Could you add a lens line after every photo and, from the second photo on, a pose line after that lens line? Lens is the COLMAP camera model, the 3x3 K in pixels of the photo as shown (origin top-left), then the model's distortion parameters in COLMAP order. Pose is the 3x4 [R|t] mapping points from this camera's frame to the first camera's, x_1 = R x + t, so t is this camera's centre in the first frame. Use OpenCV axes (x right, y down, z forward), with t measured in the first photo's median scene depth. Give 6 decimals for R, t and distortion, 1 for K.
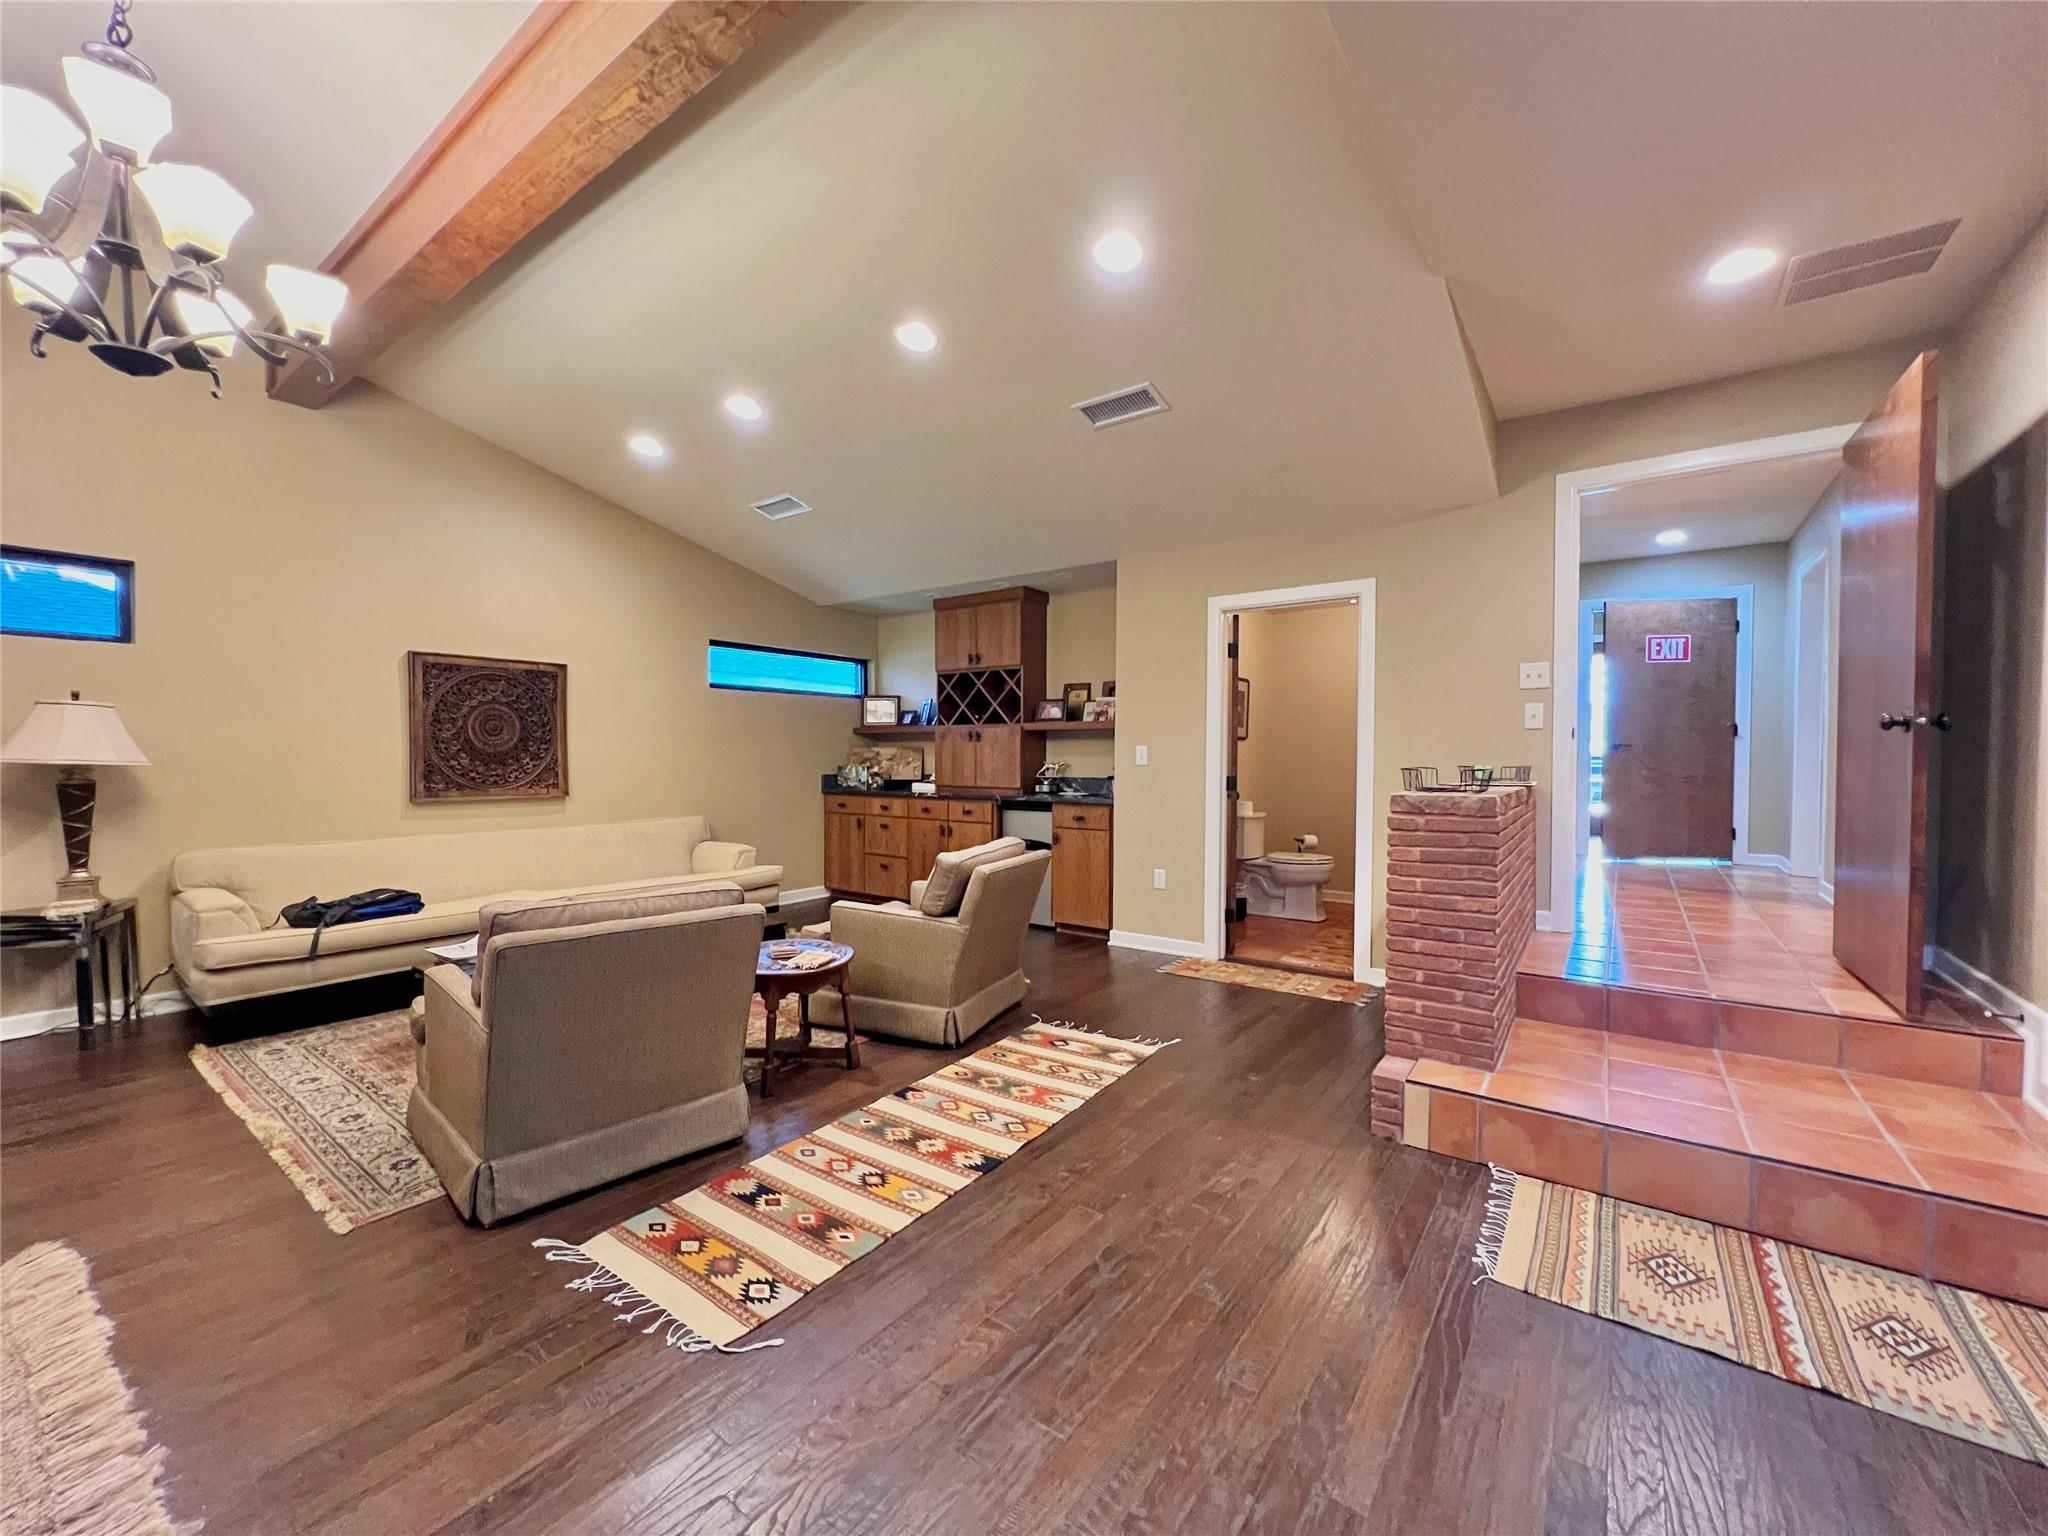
lens RADIAL K [[819.7, 0, 1020.4], [0, 819.7, 772.9], [0, 0, 1]] dist [-0.001096, 0.000155]
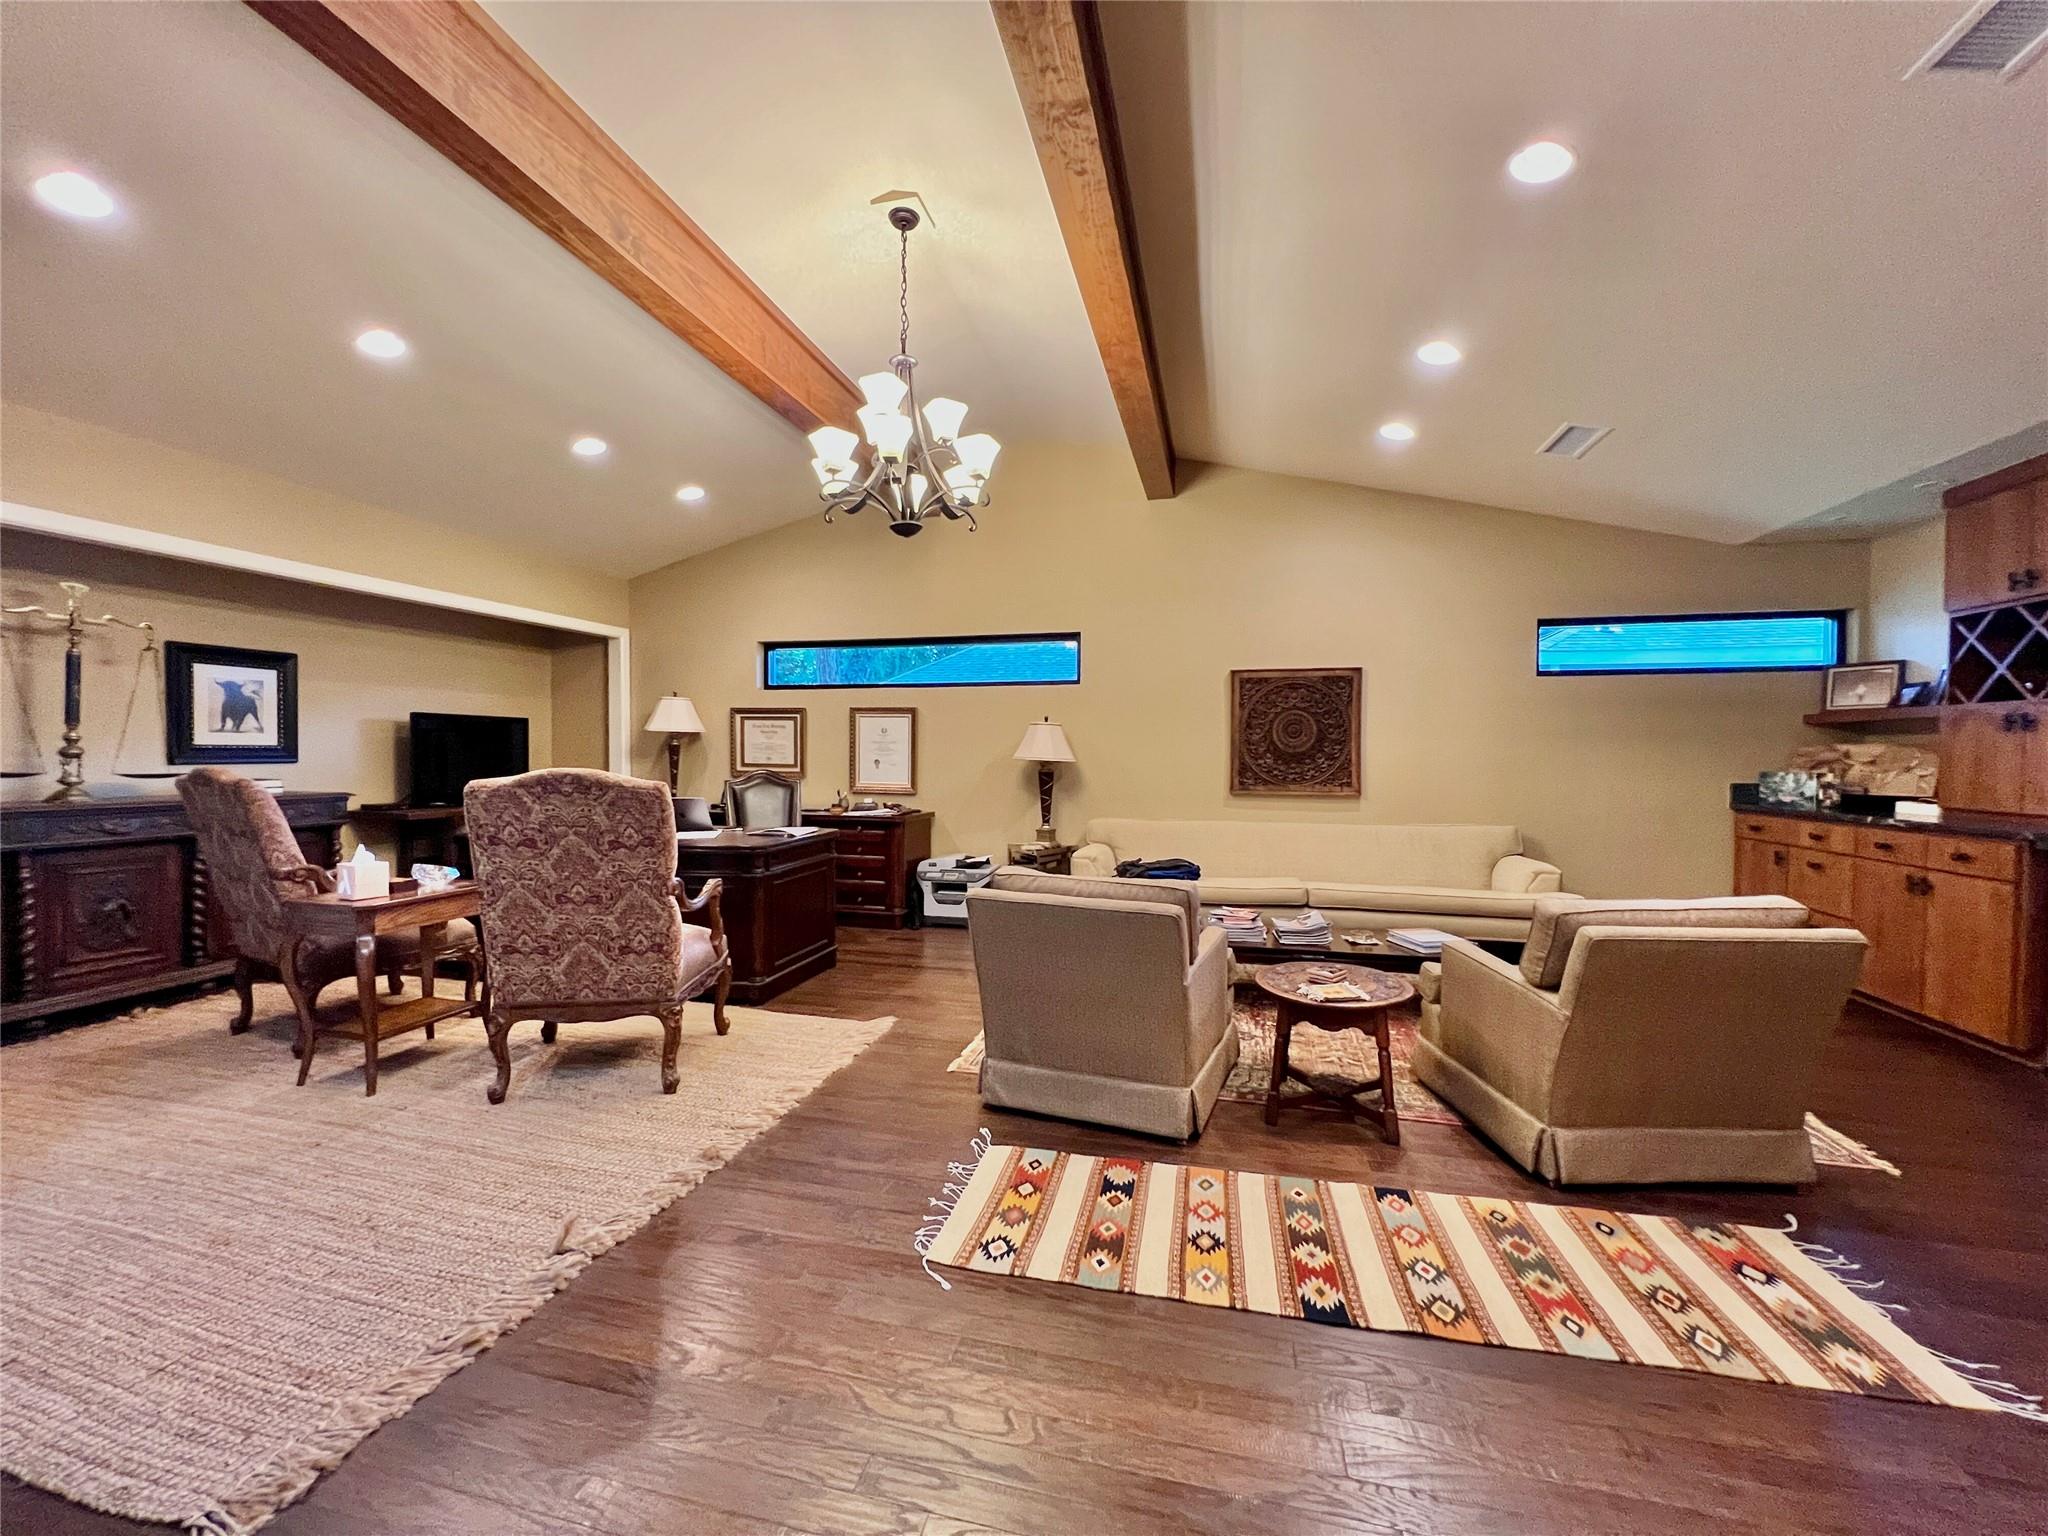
lens RADIAL K [[819.7, 0, 1020.4], [0, 819.7, 772.9], [0, 0, 1]] dist [-0.001096, 0.000155]
pose [[0.380235, 0.020540, -0.924662, 0.342076], [-0.021952, 0.999672, 0.013180, -0.005493], [0.924629, 0.015286, 0.380561, 0.303244]]
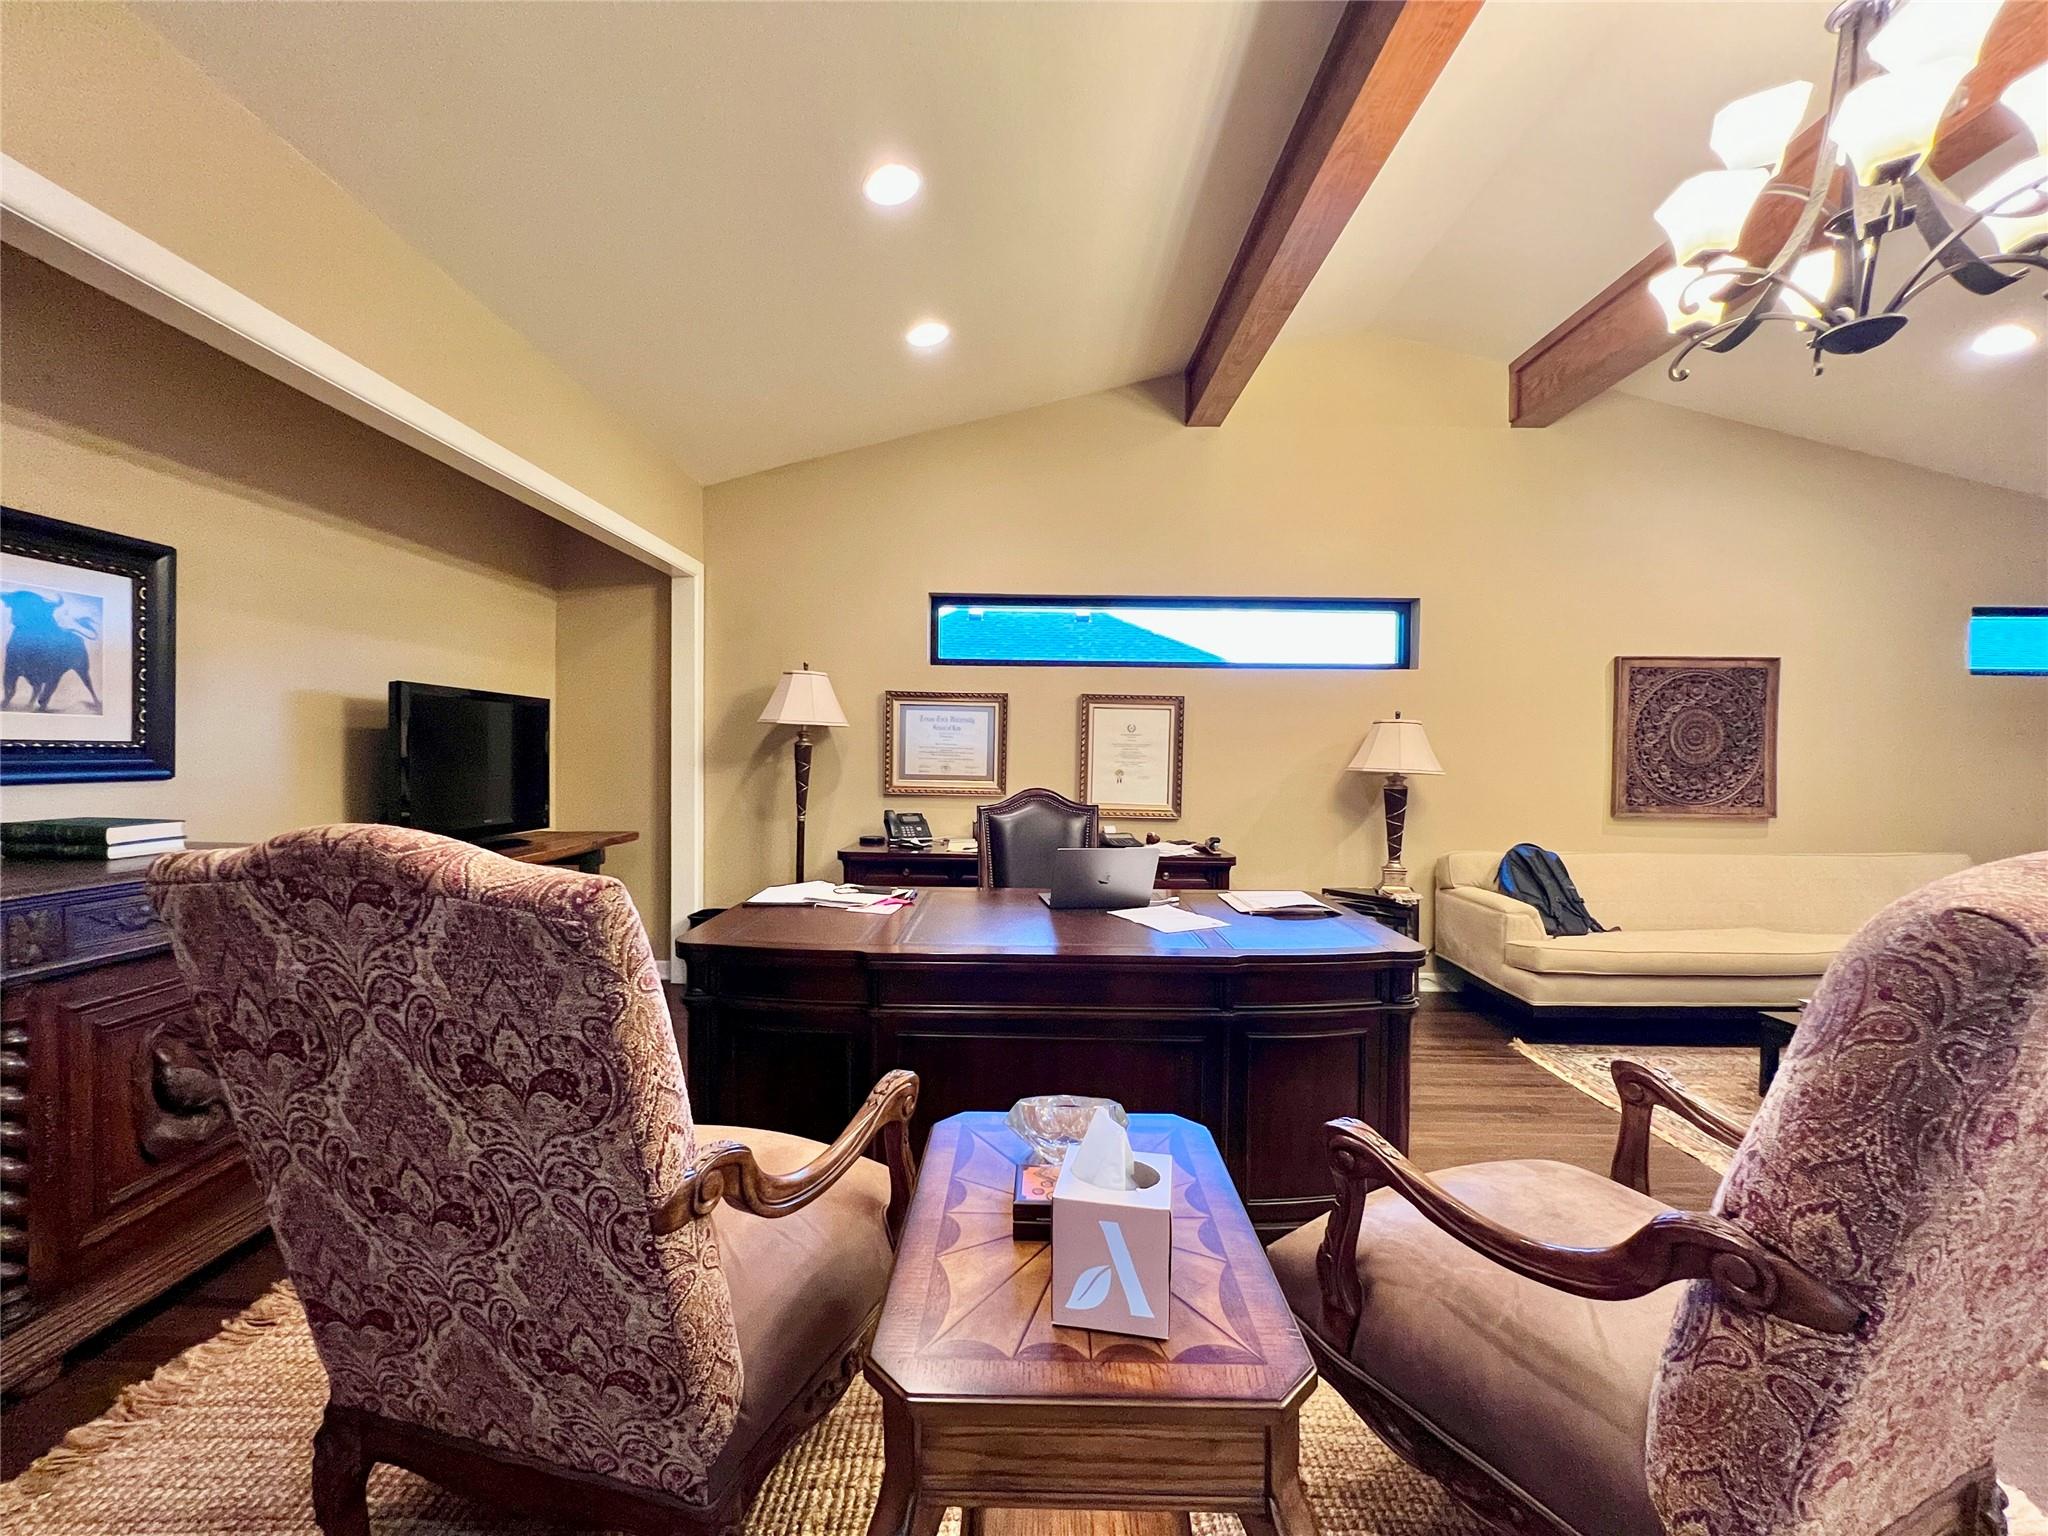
lens RADIAL K [[821.7, 0, 1021.4], [0, 821.7, 772.7], [0, 0, 1]] dist [-0.001373, -0.000090]
pose [[0.591210, 0.019536, -0.806281, -0.481344], [-0.025358, 0.999663, 0.005627, -0.003339], [0.806119, 0.017119, 0.591506, -0.143051]]
